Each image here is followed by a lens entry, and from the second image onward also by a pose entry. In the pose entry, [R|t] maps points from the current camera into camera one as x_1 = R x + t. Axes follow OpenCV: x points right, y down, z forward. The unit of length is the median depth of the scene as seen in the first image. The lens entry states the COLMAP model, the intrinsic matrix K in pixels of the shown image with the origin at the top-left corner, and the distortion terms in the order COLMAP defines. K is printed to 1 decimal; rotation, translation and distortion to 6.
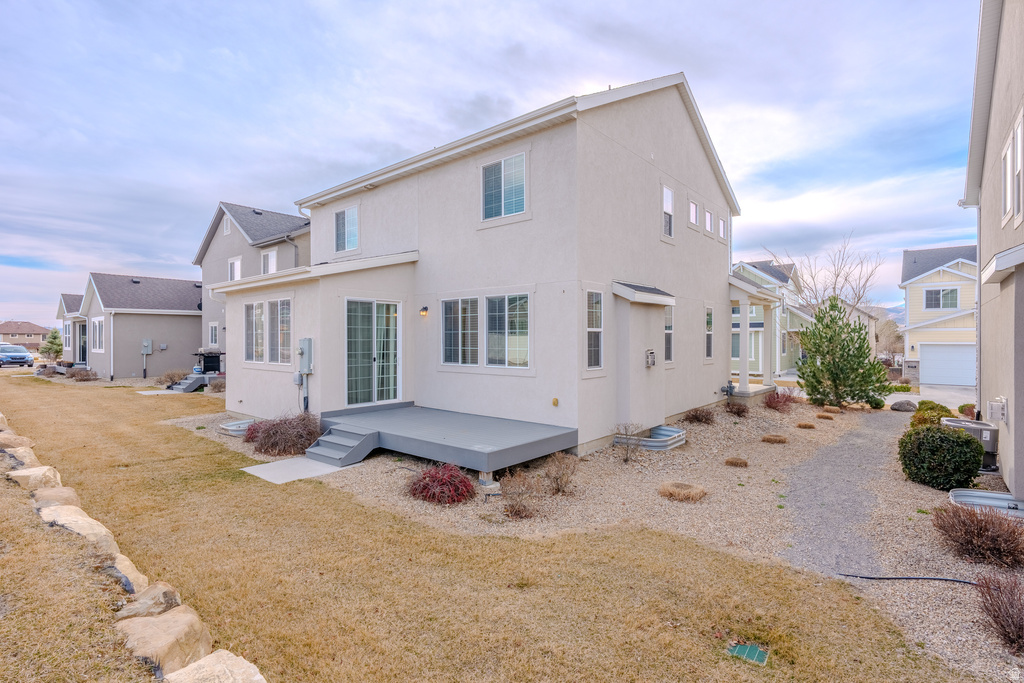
lens RADIAL K [[493.1, 0, 509.0], [0, 493.1, 341.6], [0, 0, 1]] dist [0.000748, -0.000470]
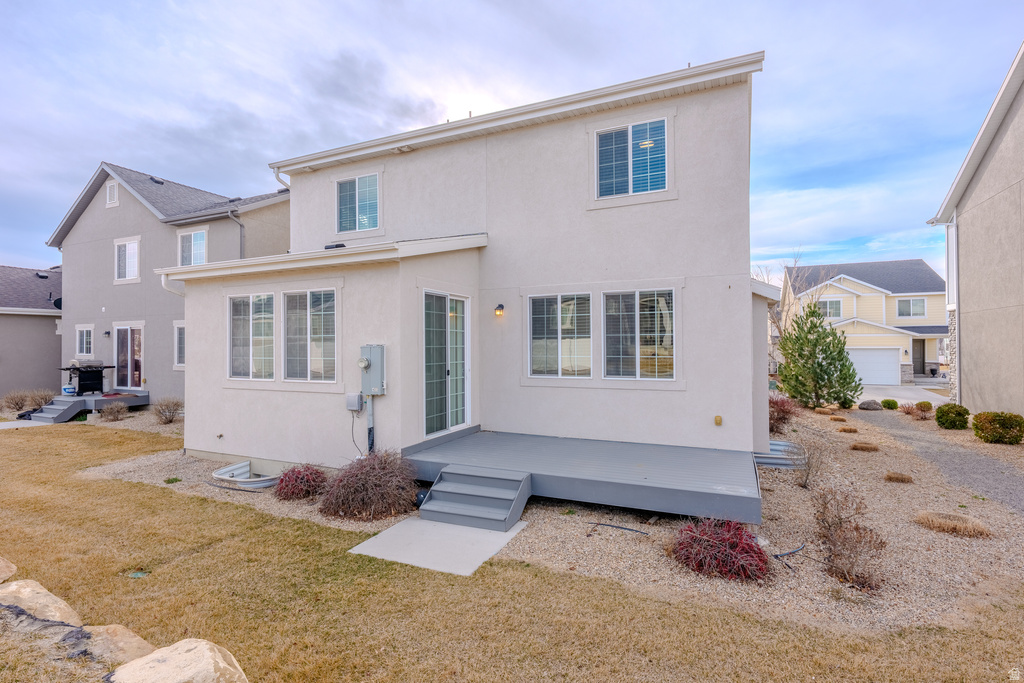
lens RADIAL K [[493.1, 0, 514.2], [0, 493.1, 342.3], [0, 0, 1]] dist [0.000748, -0.000470]
pose [[0.962639, -0.003222, 0.270769, -0.361397], [0.006485, 0.999917, -0.011157, -0.001045], [-0.270710, 0.012496, 0.962580, 0.232891]]
